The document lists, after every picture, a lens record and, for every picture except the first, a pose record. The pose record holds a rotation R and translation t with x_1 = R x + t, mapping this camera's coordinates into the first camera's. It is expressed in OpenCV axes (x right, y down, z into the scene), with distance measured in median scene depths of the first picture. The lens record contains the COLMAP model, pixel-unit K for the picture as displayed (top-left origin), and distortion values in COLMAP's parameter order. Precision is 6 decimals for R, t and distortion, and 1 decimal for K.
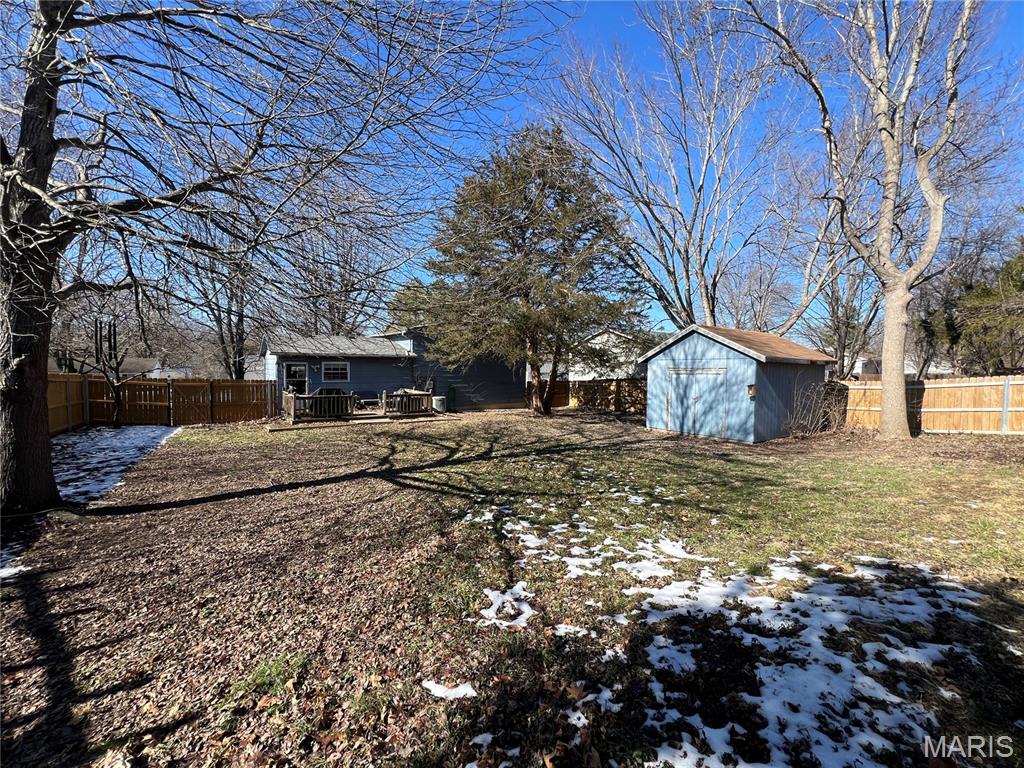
lens RADIAL K [[405.7, 0, 513.2], [0, 405.7, 380.4], [0, 0, 1]] dist [0.002864, 0.000081]
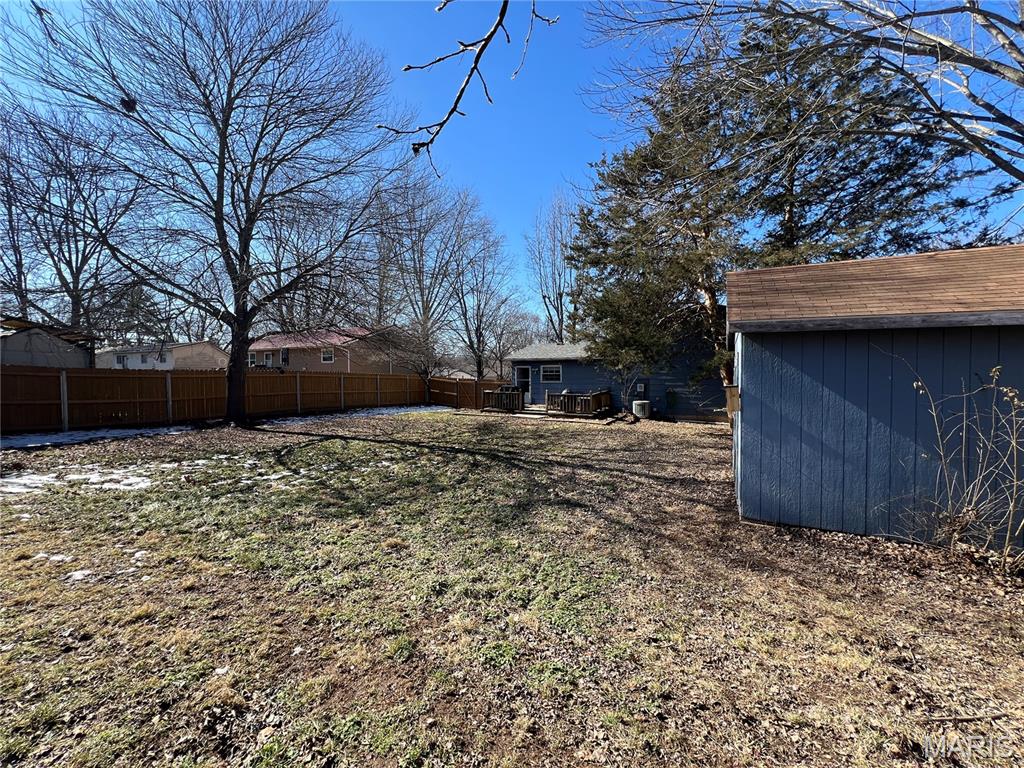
lens RADIAL K [[405.7, 0, 511.7], [0, 405.7, 383.9], [0, 0, 1]] dist [0.002864, 0.000081]
pose [[0.481100, 0.009589, -0.876613, 0.528585], [-0.023030, 0.999733, -0.001704, 0.011748], [0.876363, 0.021008, 0.481193, 0.351105]]
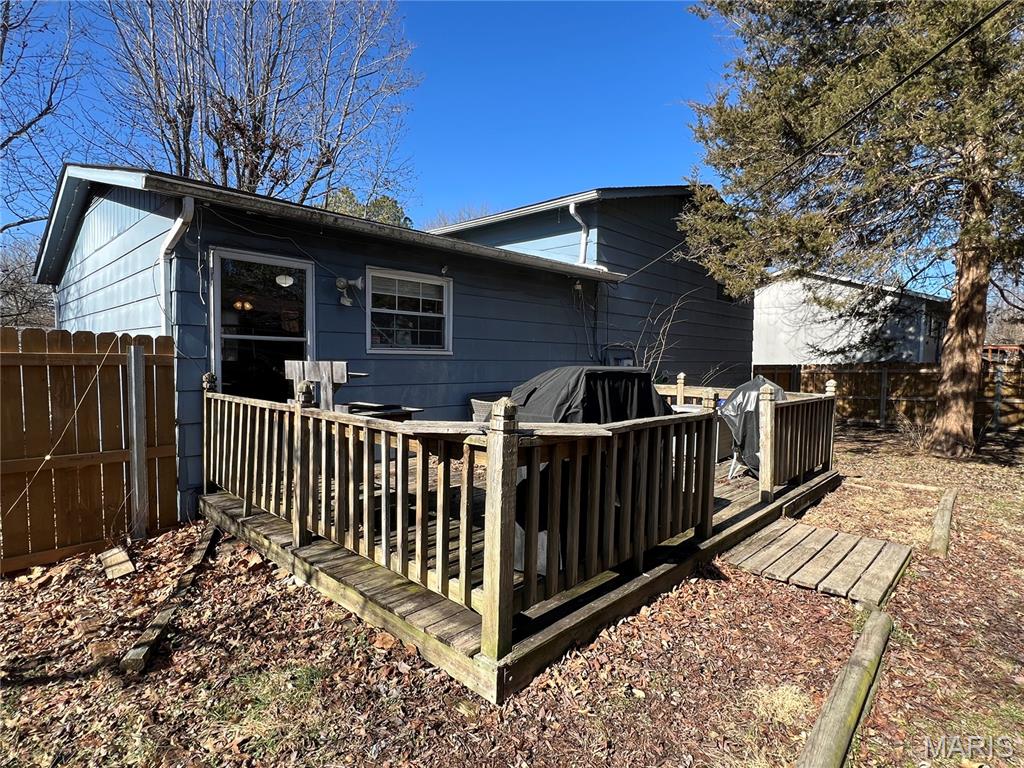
lens RADIAL K [[524.6, 0, 507.3], [0, 524.6, 381.9], [0, 0, 1]] dist [-0.012123, 0.001216]
pose [[0.979971, -0.009320, 0.198920, -0.449013], [0.007503, 0.999923, 0.009888, 0.017695], [-0.198997, -0.008198, 0.979966, 0.682548]]
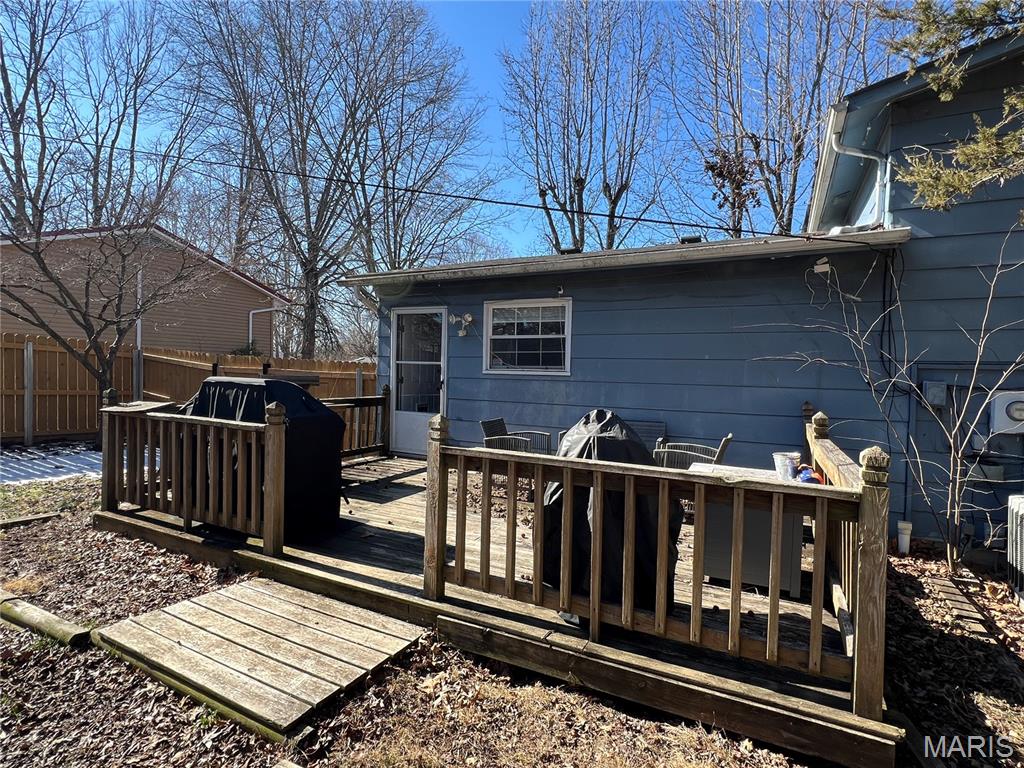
lens RADIAL K [[524.6, 0, 508.2], [0, 524.6, 381.6], [0, 0, 1]] dist [-0.012123, 0.001216]
pose [[0.468072, 0.013517, -0.883587, -0.136146], [-0.052784, 0.998525, -0.012686, 0.012958], [0.882113, 0.052578, 0.468095, 0.839209]]
